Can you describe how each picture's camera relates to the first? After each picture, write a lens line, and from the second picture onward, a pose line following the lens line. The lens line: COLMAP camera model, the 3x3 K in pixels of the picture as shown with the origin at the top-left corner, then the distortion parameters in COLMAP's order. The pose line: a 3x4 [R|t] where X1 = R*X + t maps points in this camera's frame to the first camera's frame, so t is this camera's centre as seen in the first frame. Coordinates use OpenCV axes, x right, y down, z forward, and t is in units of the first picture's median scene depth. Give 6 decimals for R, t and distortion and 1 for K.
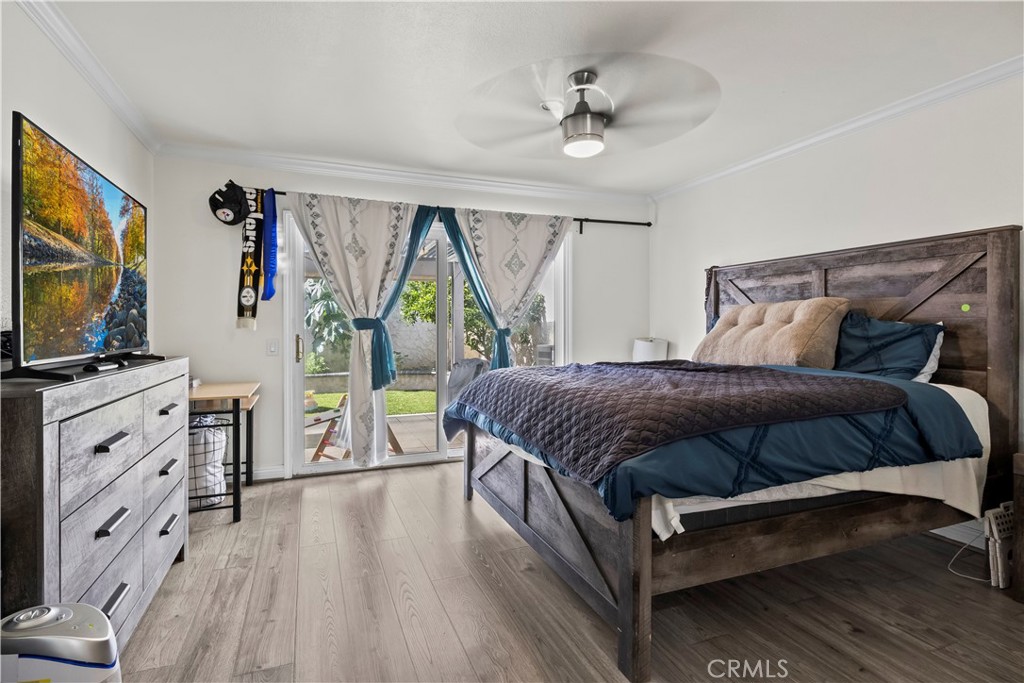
lens RADIAL K [[515.2, 0, 523.2], [0, 515.2, 325.0], [0, 0, 1]] dist [-0.004464, 0.003404]
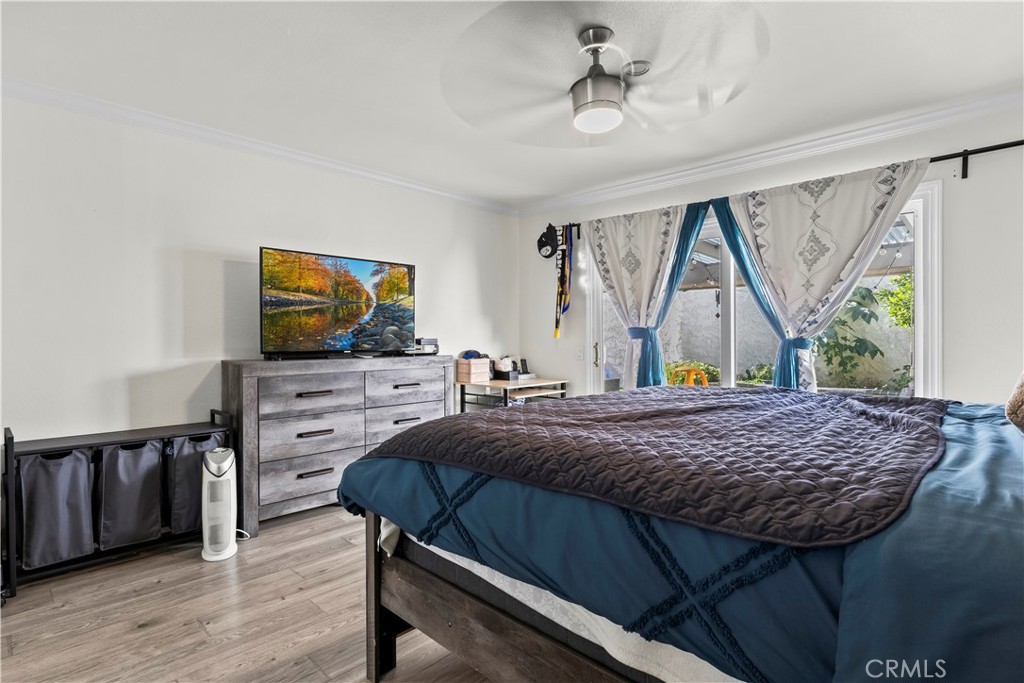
lens RADIAL K [[515.2, 0, 514.2], [0, 515.2, 340.6], [0, 0, 1]] dist [-0.004464, 0.003404]
pose [[0.402674, 0.009059, -0.915298, 0.547696], [0.003057, 0.999932, 0.011241, 0.000199], [0.915338, -0.007325, 0.402619, 0.361485]]
